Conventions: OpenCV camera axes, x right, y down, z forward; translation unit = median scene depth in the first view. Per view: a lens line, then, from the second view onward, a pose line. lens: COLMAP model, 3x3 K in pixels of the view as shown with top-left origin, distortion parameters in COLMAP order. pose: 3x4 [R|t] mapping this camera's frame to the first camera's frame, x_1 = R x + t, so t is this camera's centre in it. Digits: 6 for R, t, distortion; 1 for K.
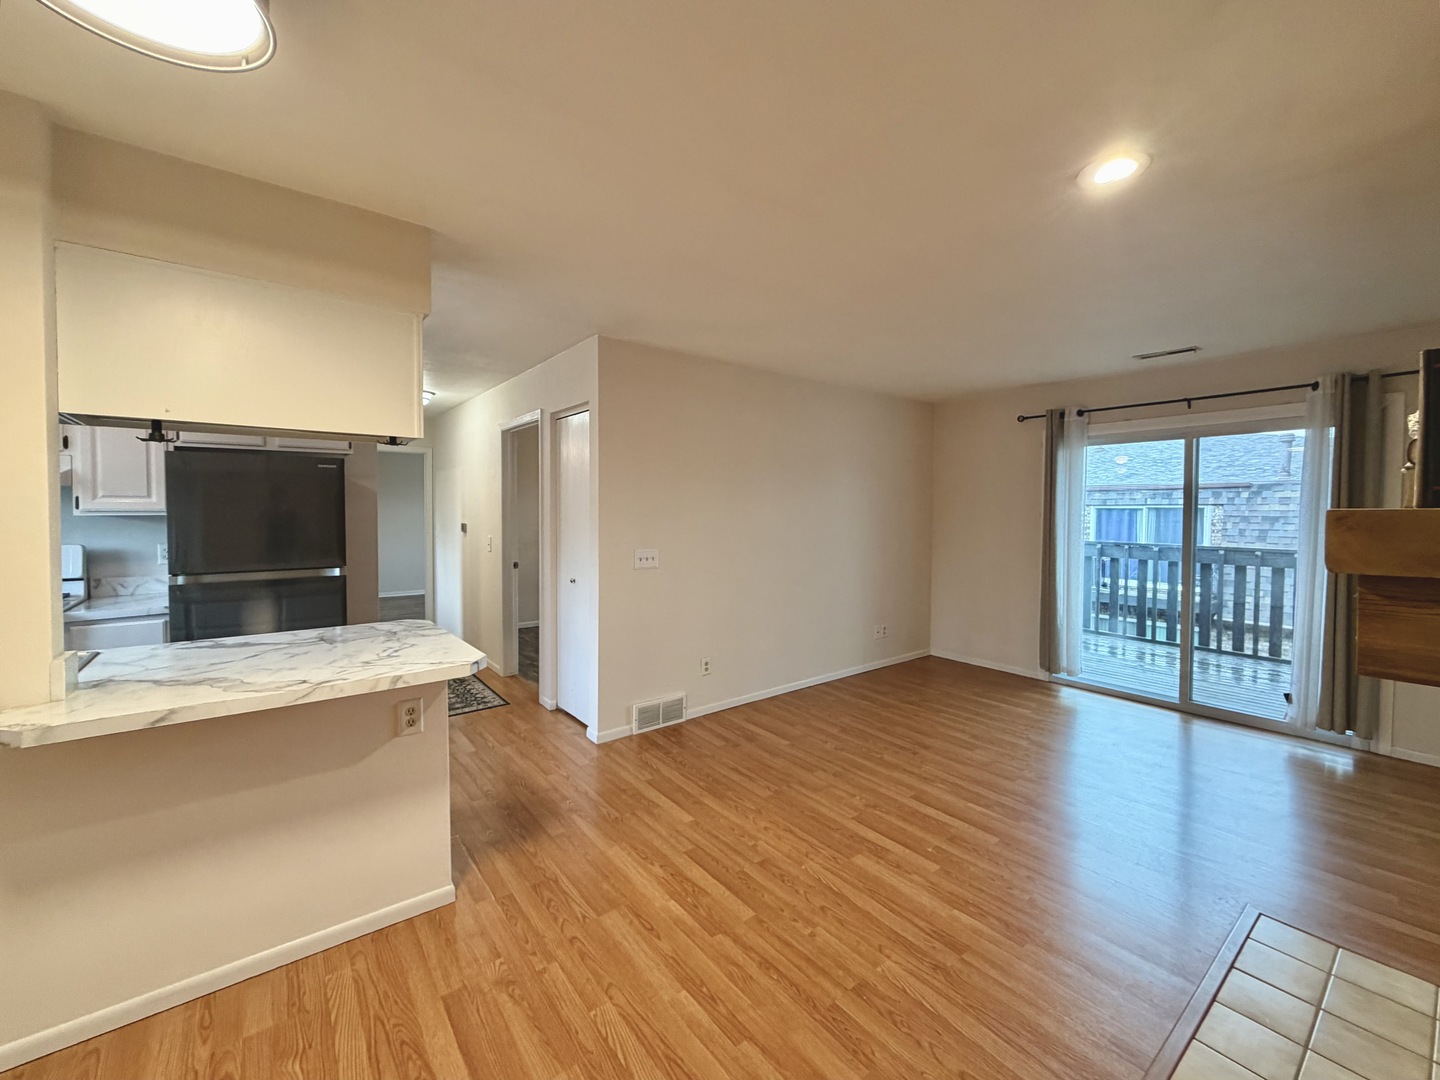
lens RADIAL K [[602.6, 0, 715.9], [0, 602.6, 539.0], [0, 0, 1]] dist [-0.001863, 0.000047]
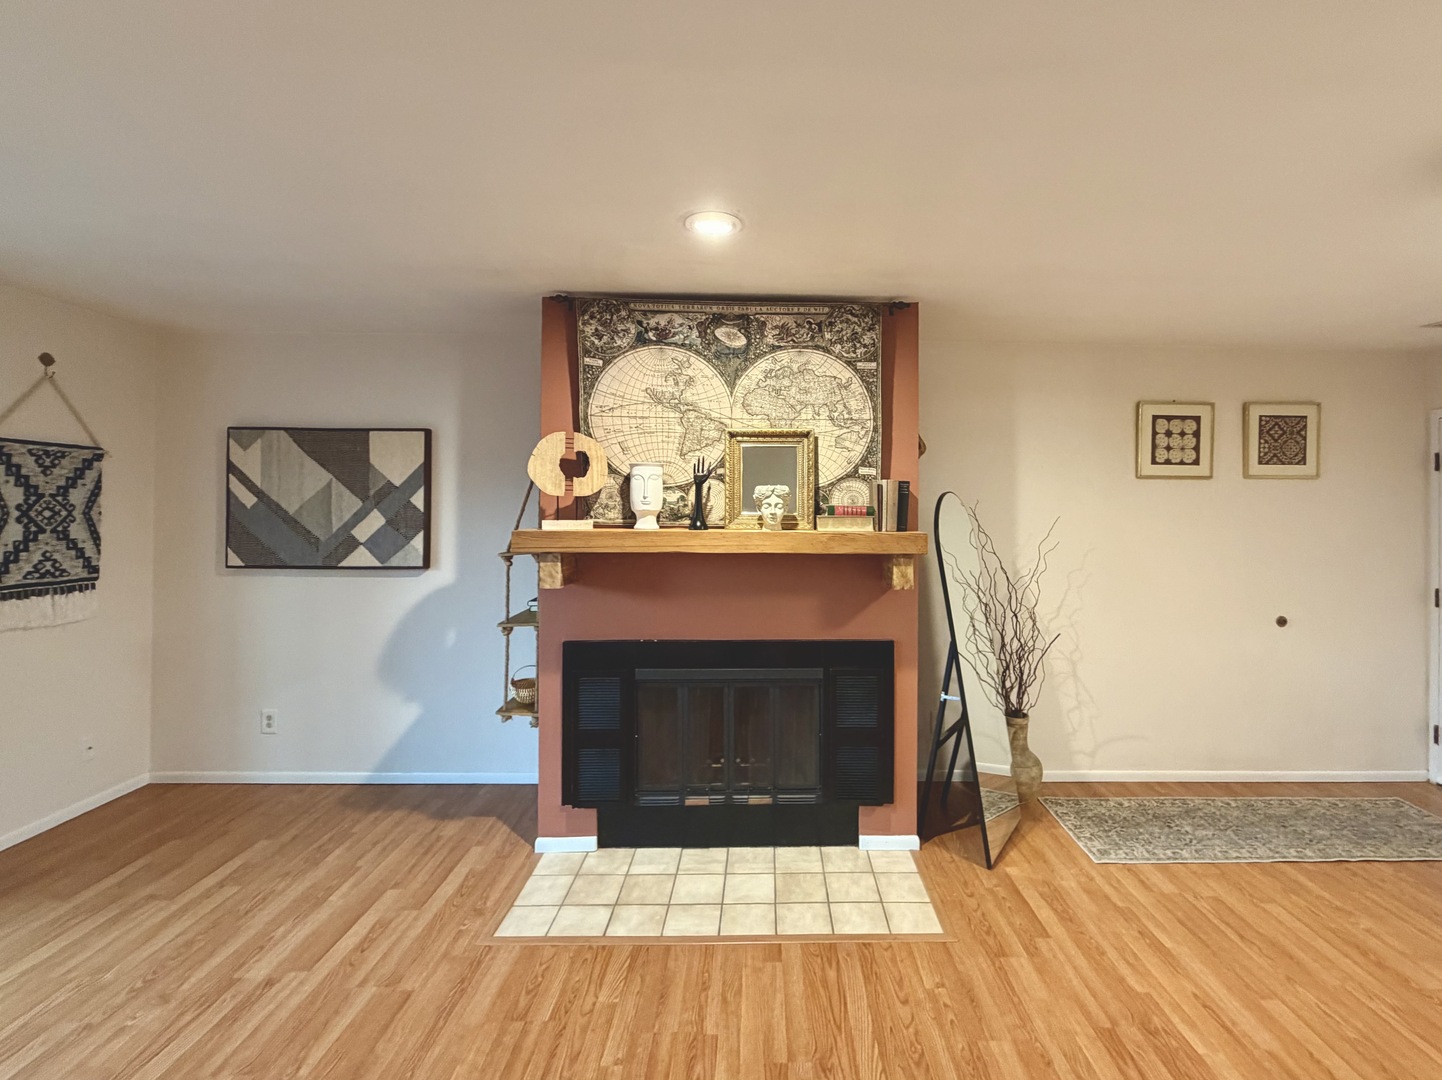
lens RADIAL K [[661.2, 0, 781.3], [0, 661.2, 511.4], [0, 0, 1]] dist [0.001666, -0.000374]
pose [[-0.812575, -0.009445, 0.582780, -0.085645], [0.015900, 0.999137, 0.038362, -0.085259], [-0.582639, 0.040438, -0.811724, 1.168011]]
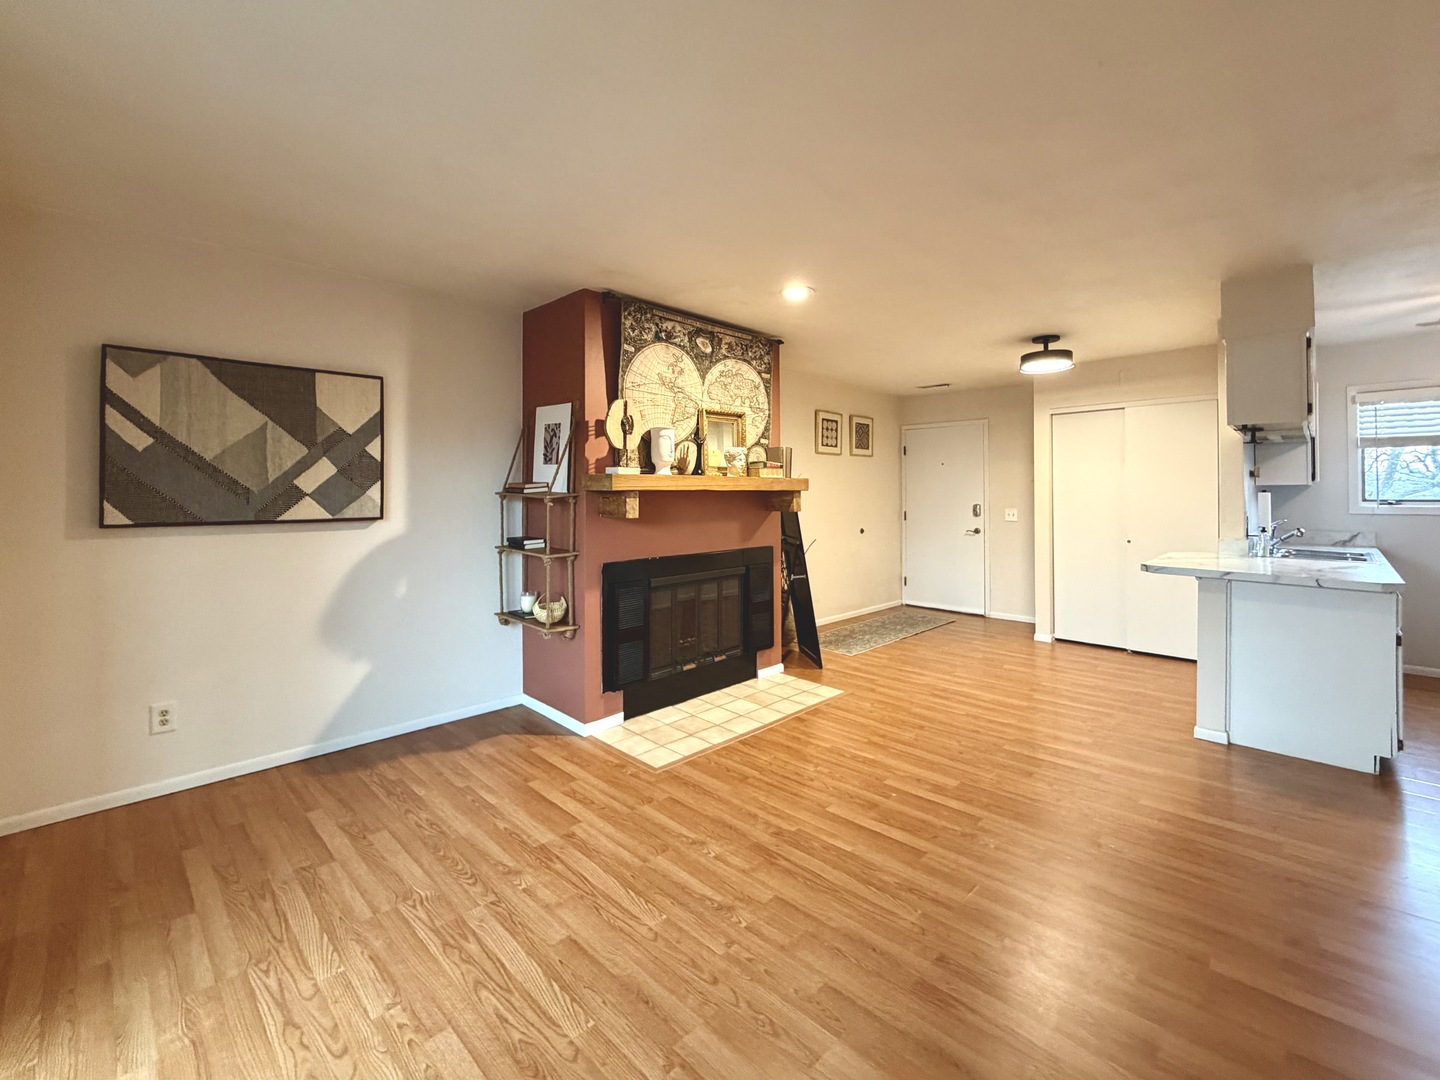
lens RADIAL K [[602.6, 0, 739.0], [0, 602.6, 485.2], [0, 0, 1]] dist [-0.001863, 0.000047]
pose [[-0.989889, -0.002756, -0.141815, 0.676030], [-0.007551, 0.999418, 0.033280, -0.046225], [0.141640, 0.034015, -0.989334, 1.735170]]
